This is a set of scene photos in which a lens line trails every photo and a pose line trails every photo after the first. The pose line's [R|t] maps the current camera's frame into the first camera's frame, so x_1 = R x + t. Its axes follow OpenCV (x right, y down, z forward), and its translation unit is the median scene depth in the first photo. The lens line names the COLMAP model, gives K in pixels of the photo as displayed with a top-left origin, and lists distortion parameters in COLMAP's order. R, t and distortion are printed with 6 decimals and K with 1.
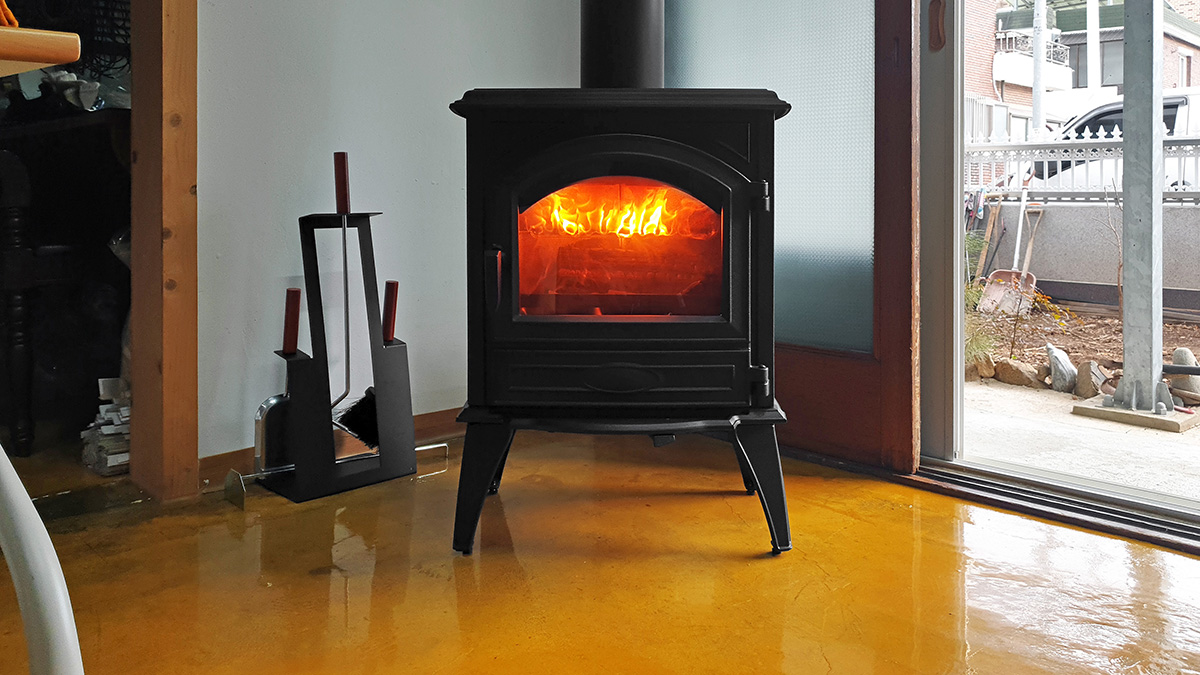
lens RADIAL K [[944.5, 0, 579.8], [0, 944.5, 261.0], [0, 0, 1]] dist [-0.029526, 0.015294]
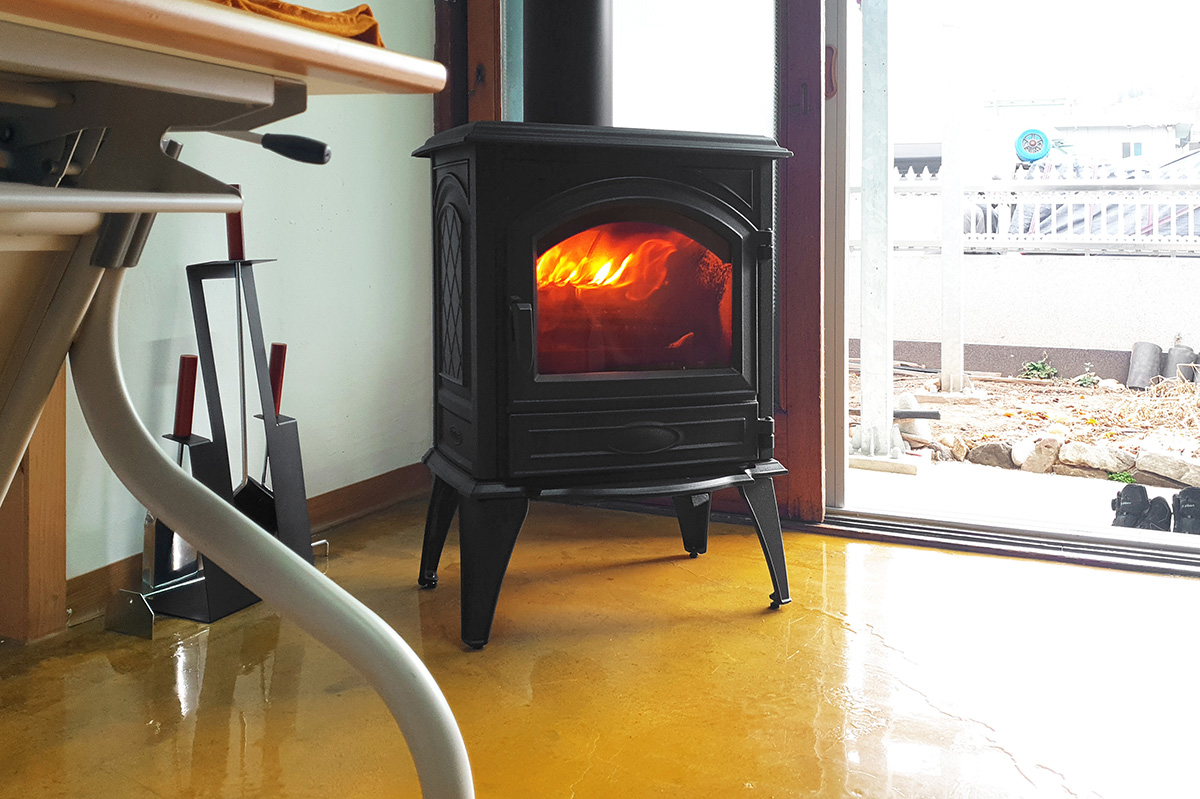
lens RADIAL K [[1151.7, 0, 601.8], [0, 1151.7, 308.0], [0, 0, 1]] dist [0.003472, 0.000000]
pose [[0.916230, -0.014908, 0.400376, -0.363538], [0.017454, 0.999844, -0.002712, -0.002124], [-0.400273, 0.009473, 0.916347, -0.026740]]
